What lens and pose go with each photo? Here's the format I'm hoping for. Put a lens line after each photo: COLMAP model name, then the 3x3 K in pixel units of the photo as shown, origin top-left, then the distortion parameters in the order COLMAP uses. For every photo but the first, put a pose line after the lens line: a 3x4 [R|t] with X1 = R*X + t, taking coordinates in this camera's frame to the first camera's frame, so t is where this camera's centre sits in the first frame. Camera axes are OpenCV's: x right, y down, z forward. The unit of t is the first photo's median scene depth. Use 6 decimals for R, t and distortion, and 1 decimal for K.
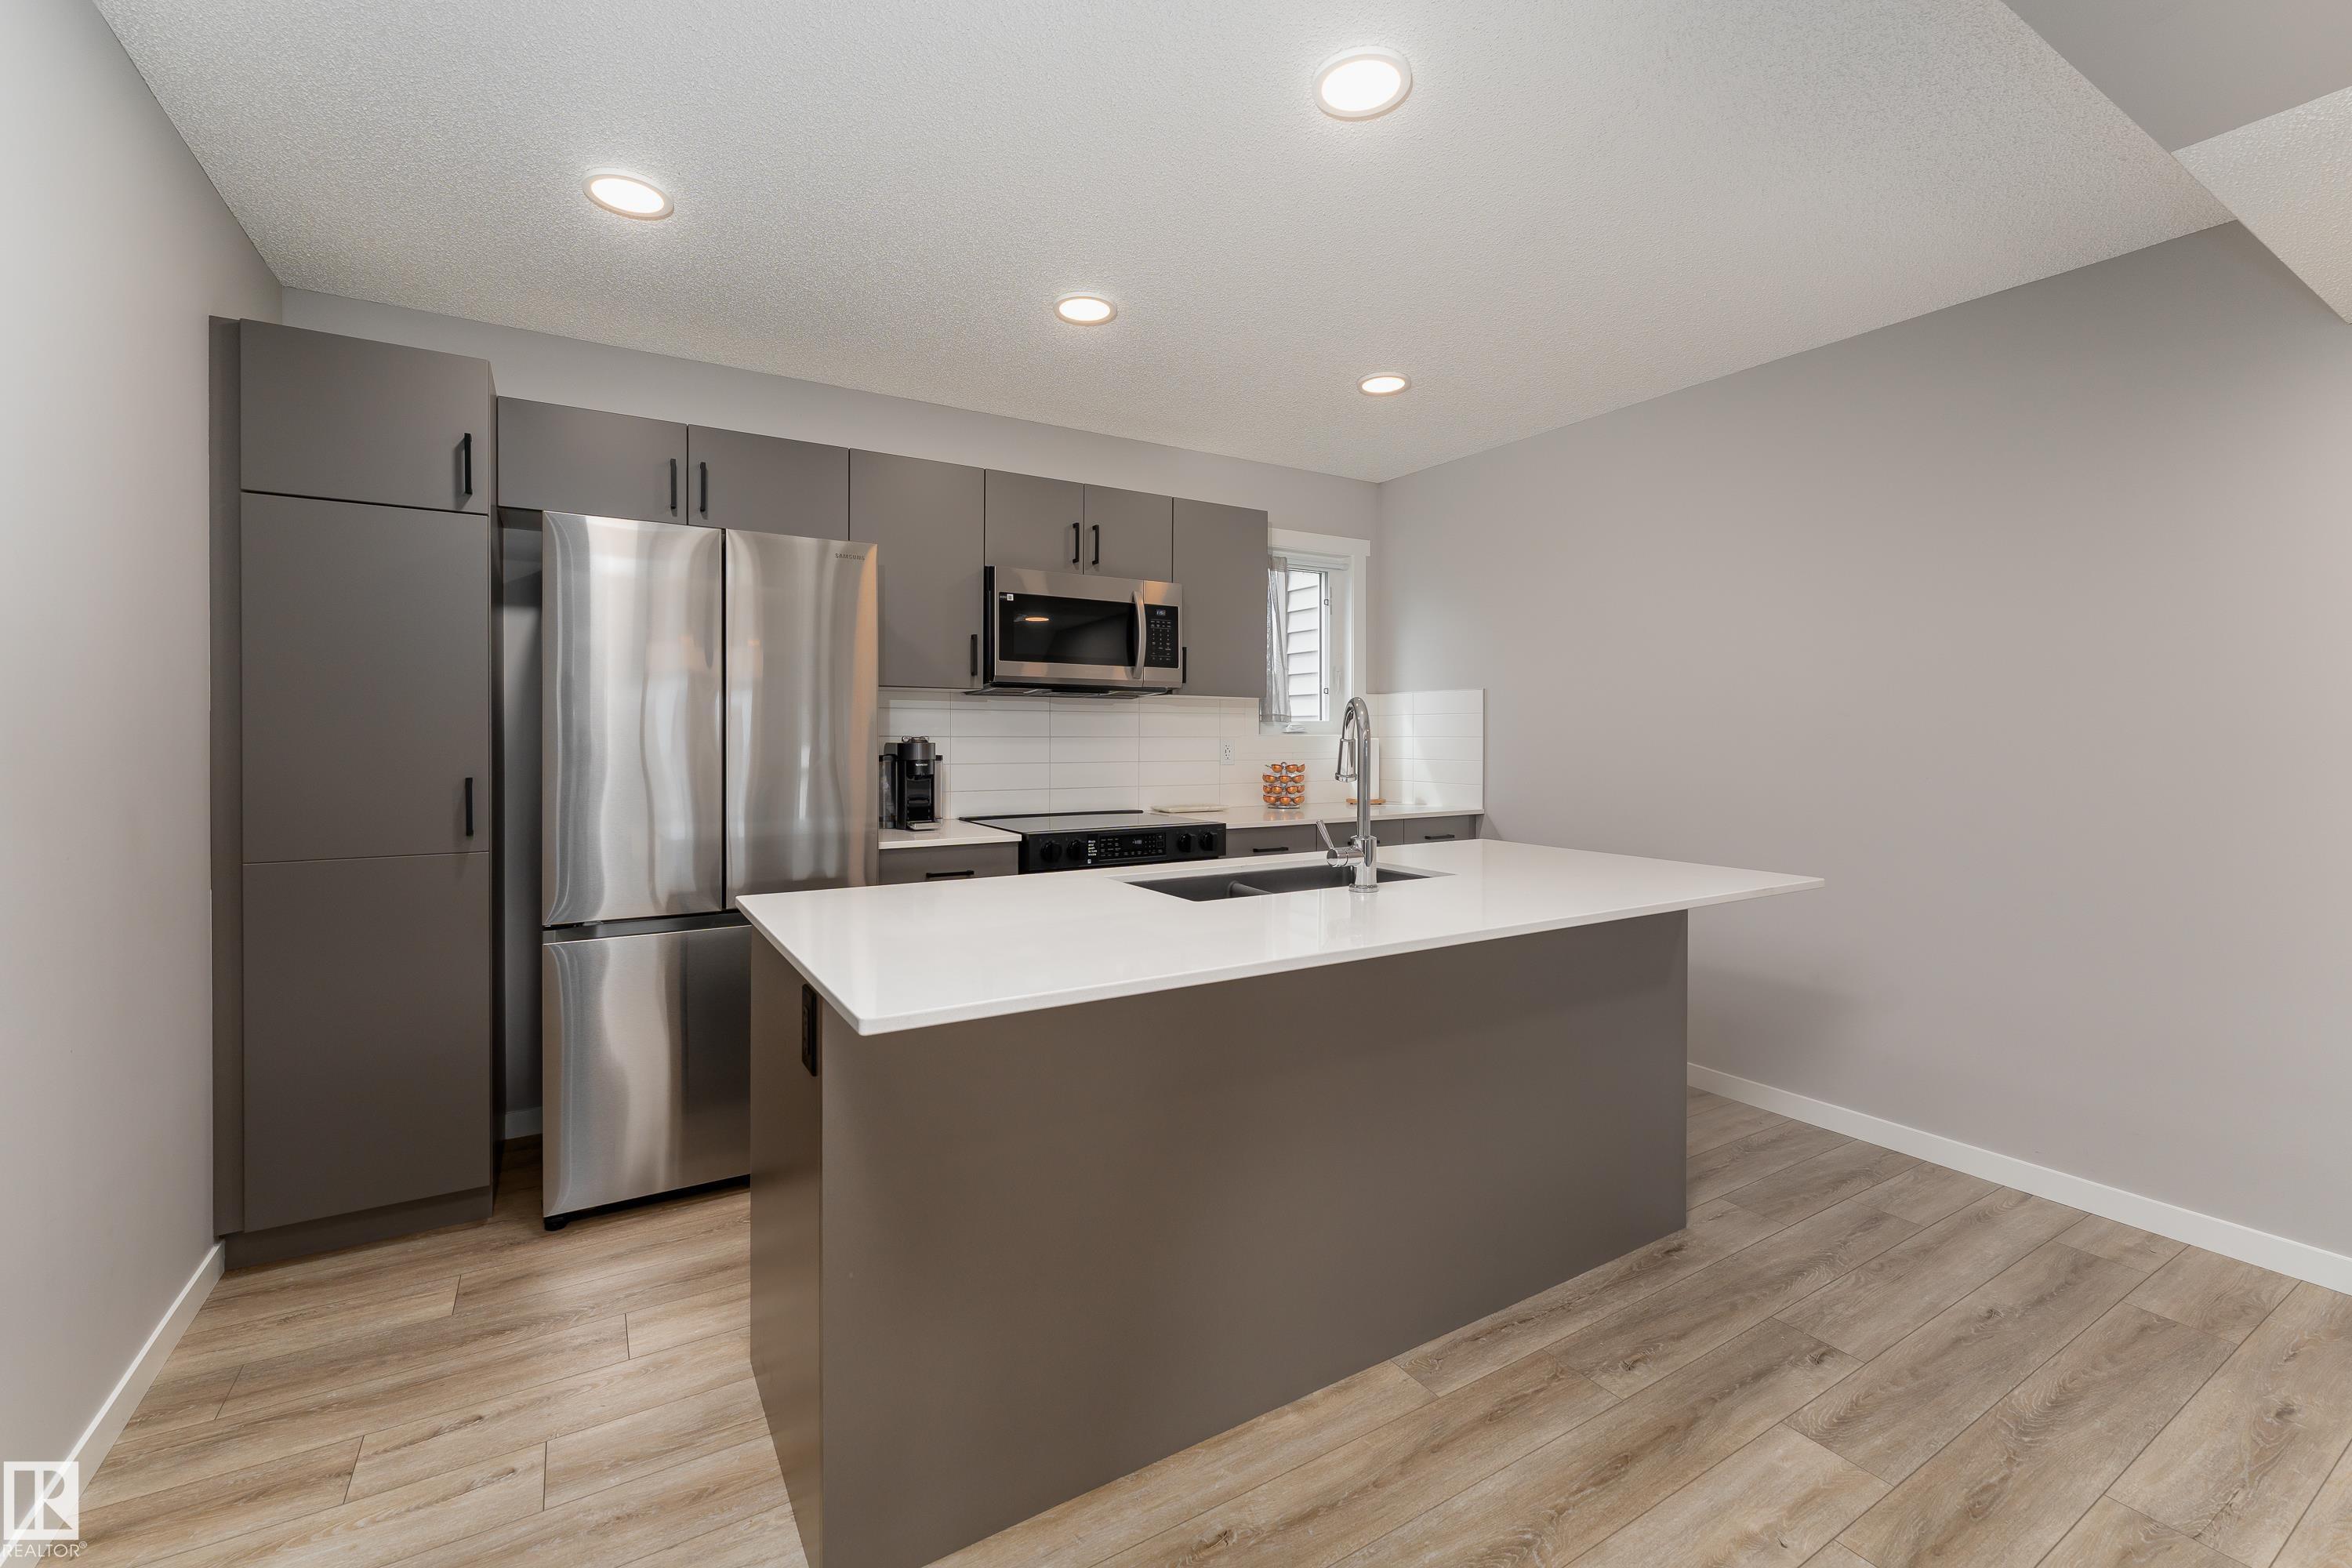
lens RADIAL K [[983.2, 0, 1168.7], [0, 983.2, 740.5], [0, 0, 1]] dist [0.001761, 0.000346]
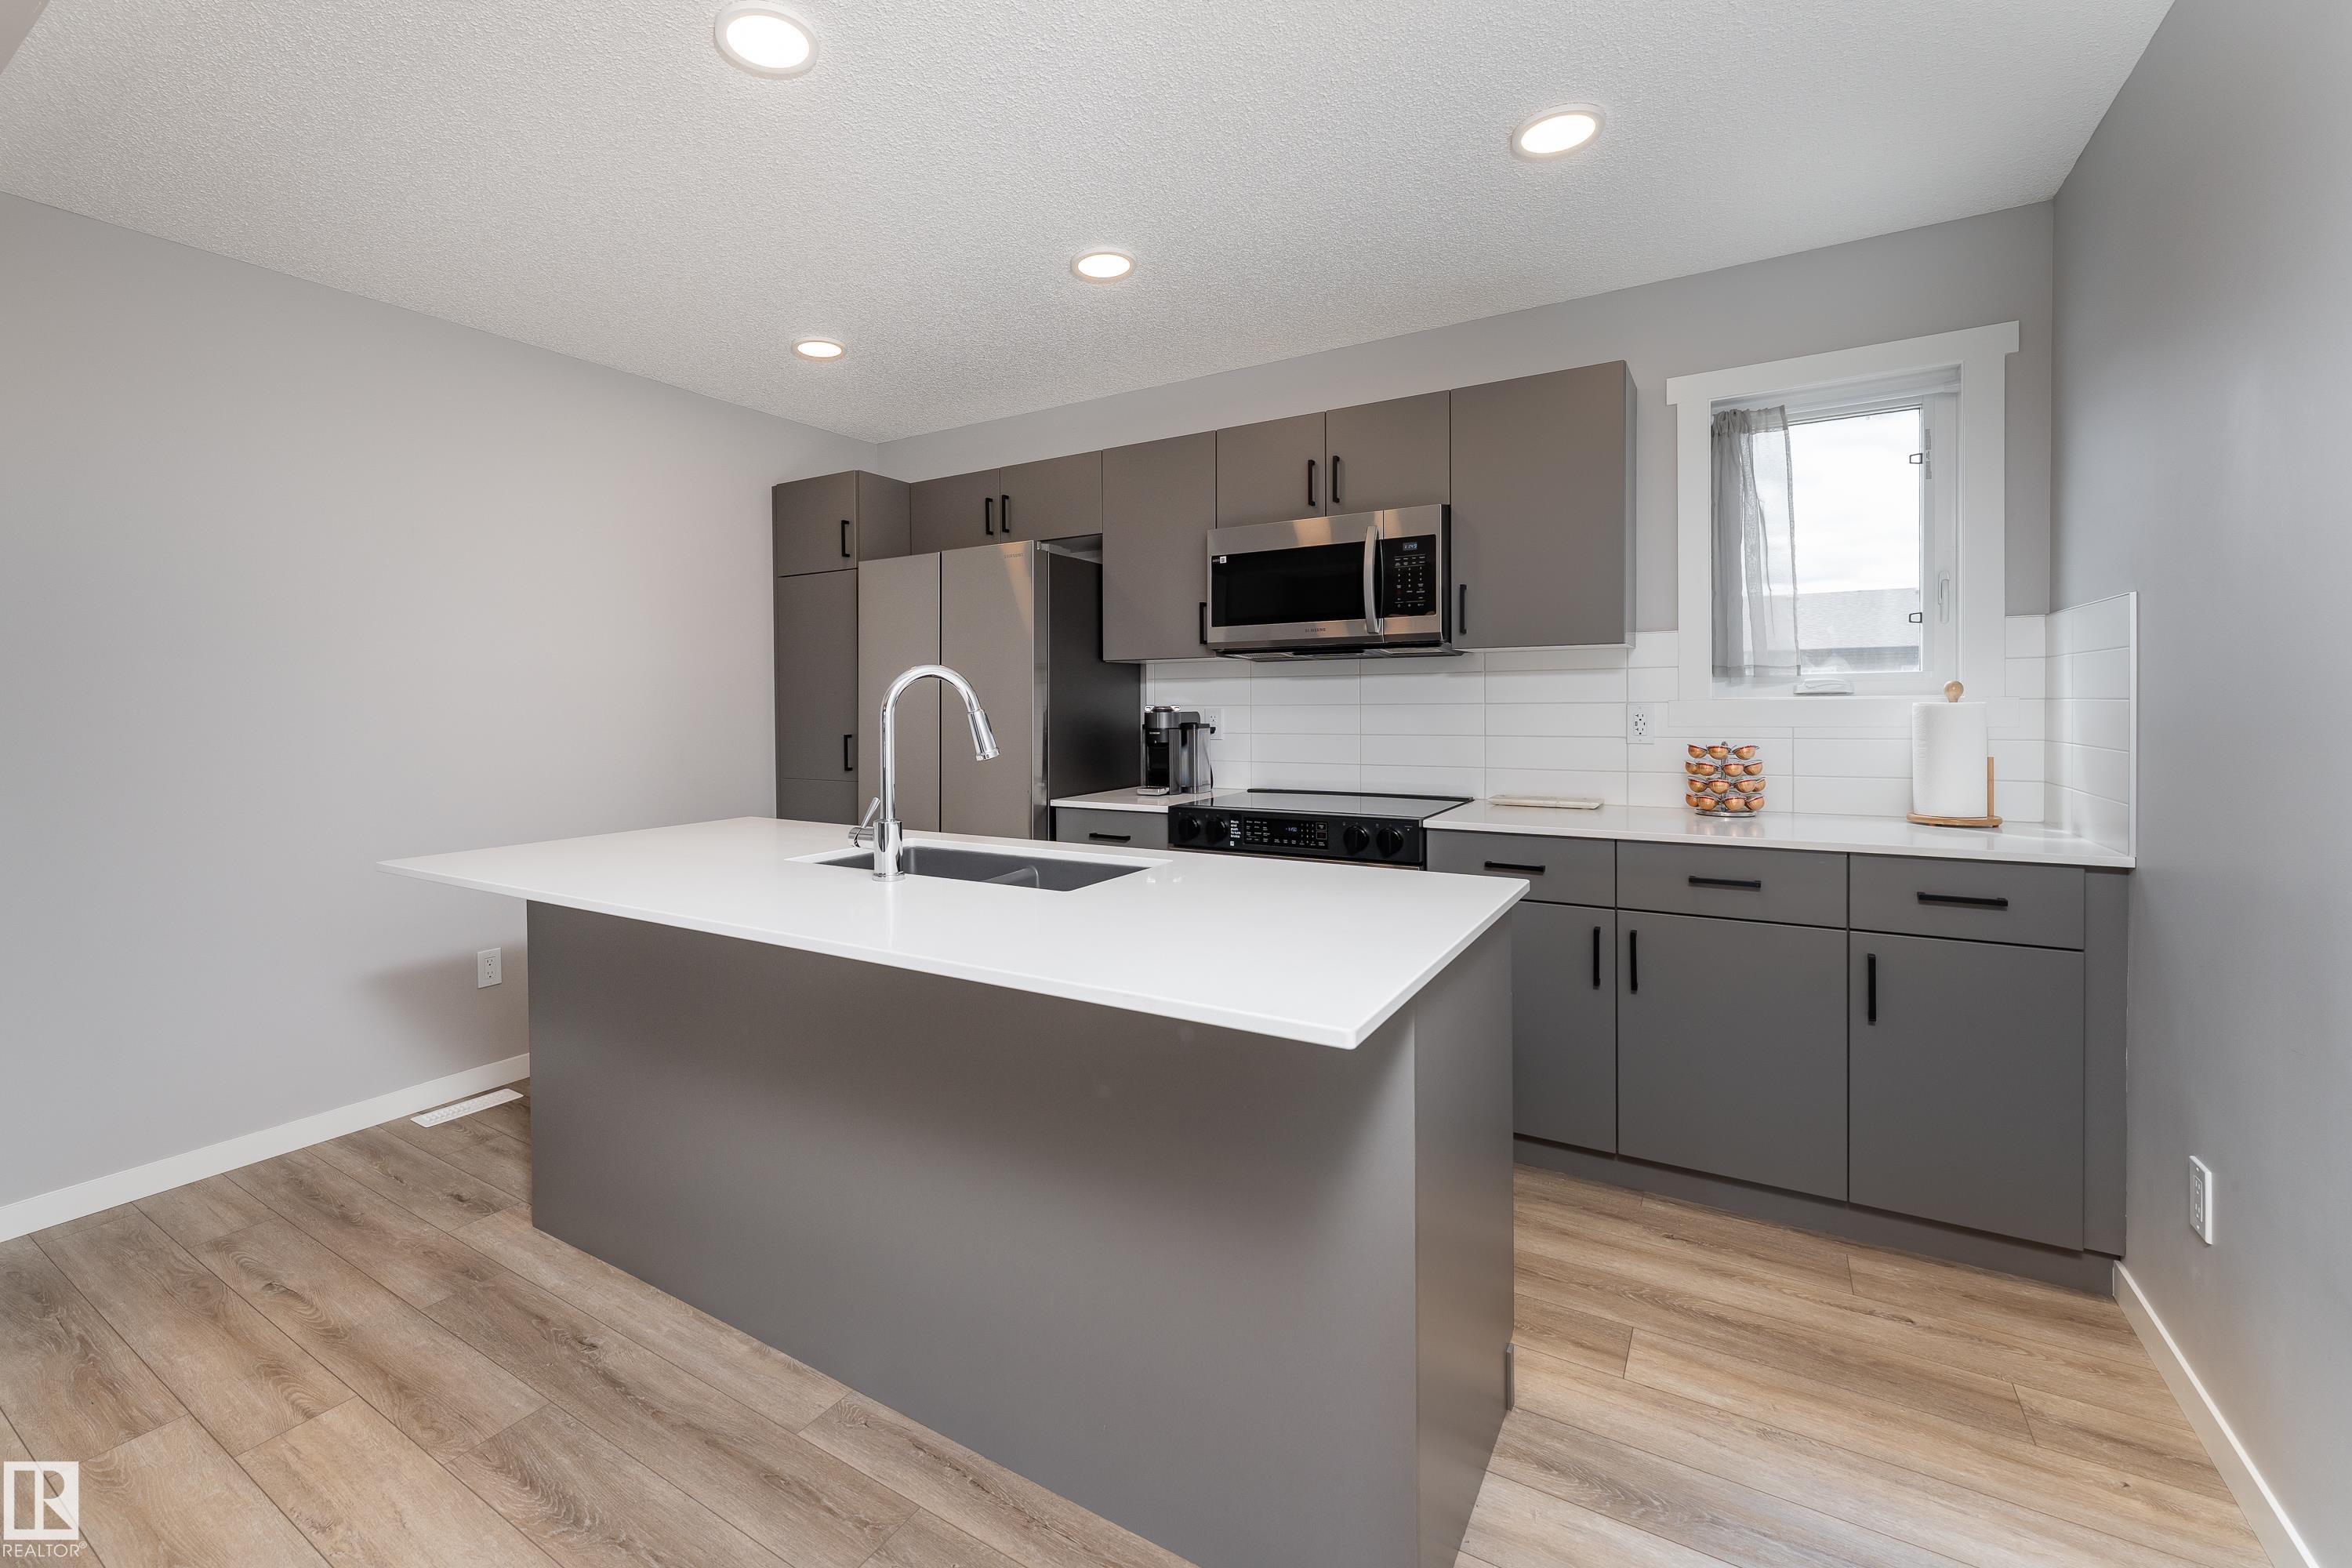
lens RADIAL K [[1013.3, 0, 1094.4], [0, 1013.3, 715.7], [0, 0, 1]] dist [0.000727, 0.000142]
pose [[0.432759, 0.003307, -0.901504, 0.683733], [0.004691, 0.999971, 0.005920, -0.000618], [0.901498, -0.006791, 0.432731, 0.468085]]
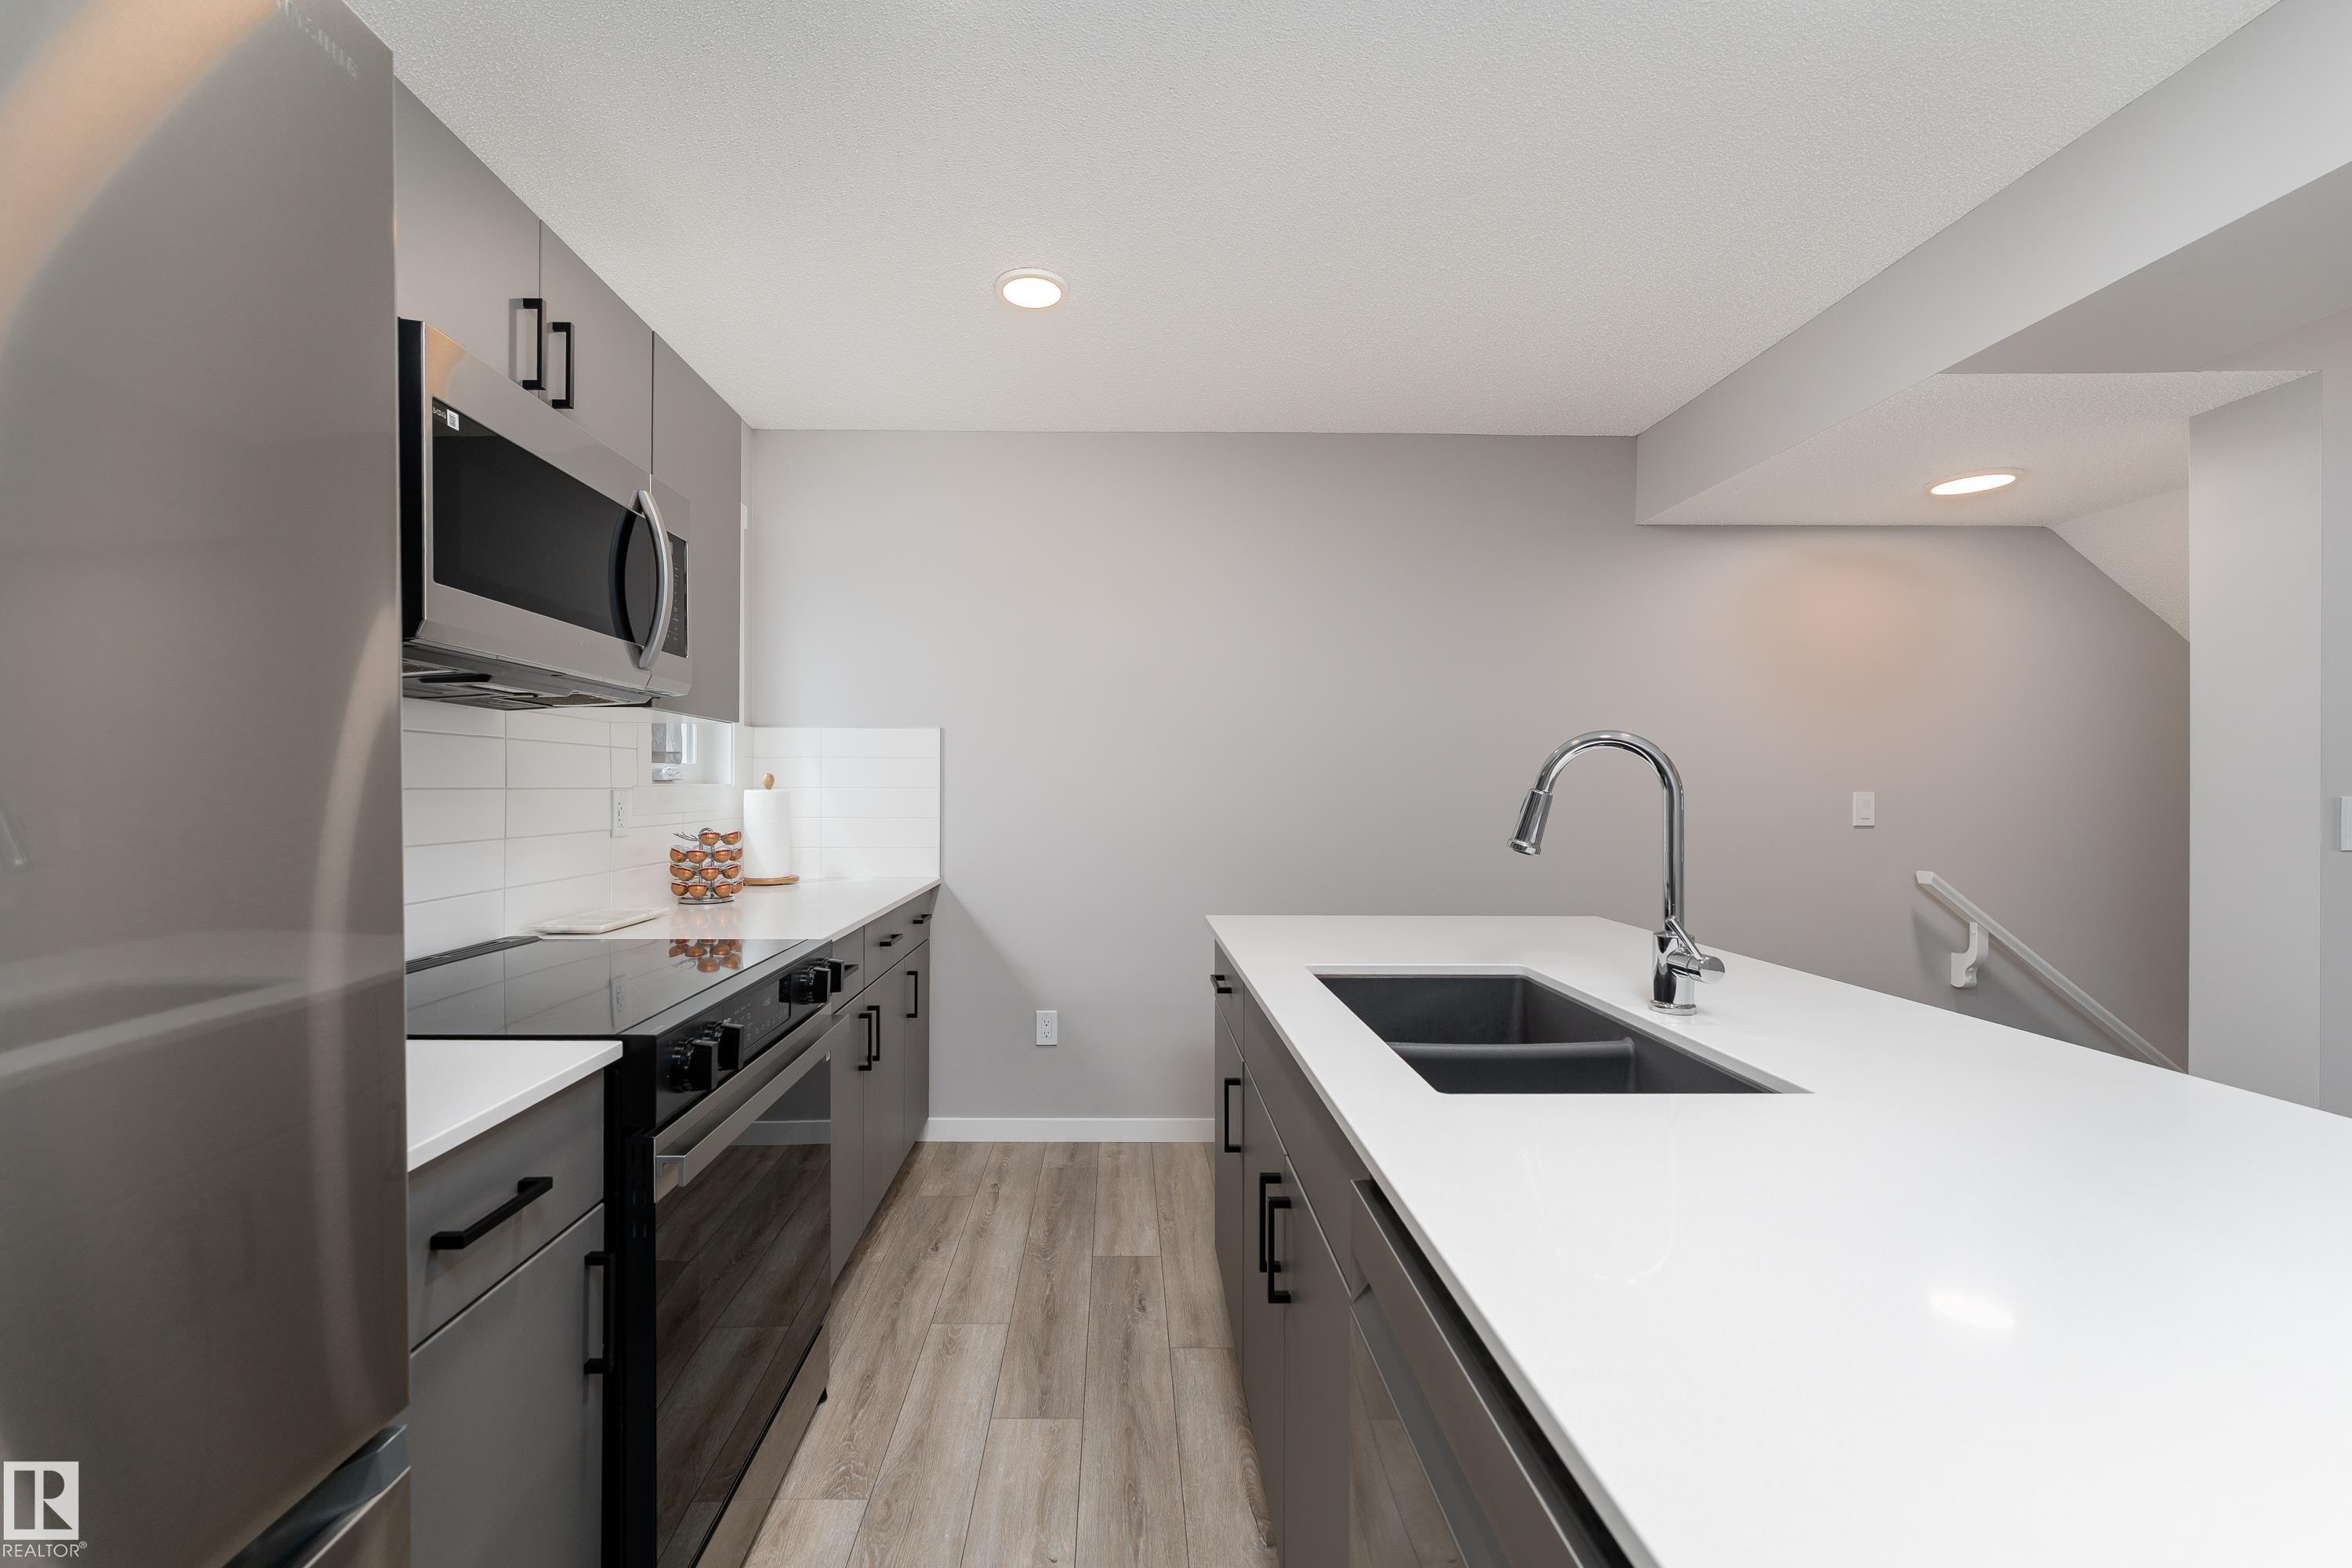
lens RADIAL K [[964.4, 0, 1130.3], [0, 964.4, 779.3], [0, 0, 1]] dist [0.024264, 0.000044]
pose [[0.504198, 0.010032, 0.863530, -0.359584], [-0.002017, 0.999943, -0.010439, -0.004252], [-0.863586, 0.003522, 0.504189, 0.595498]]
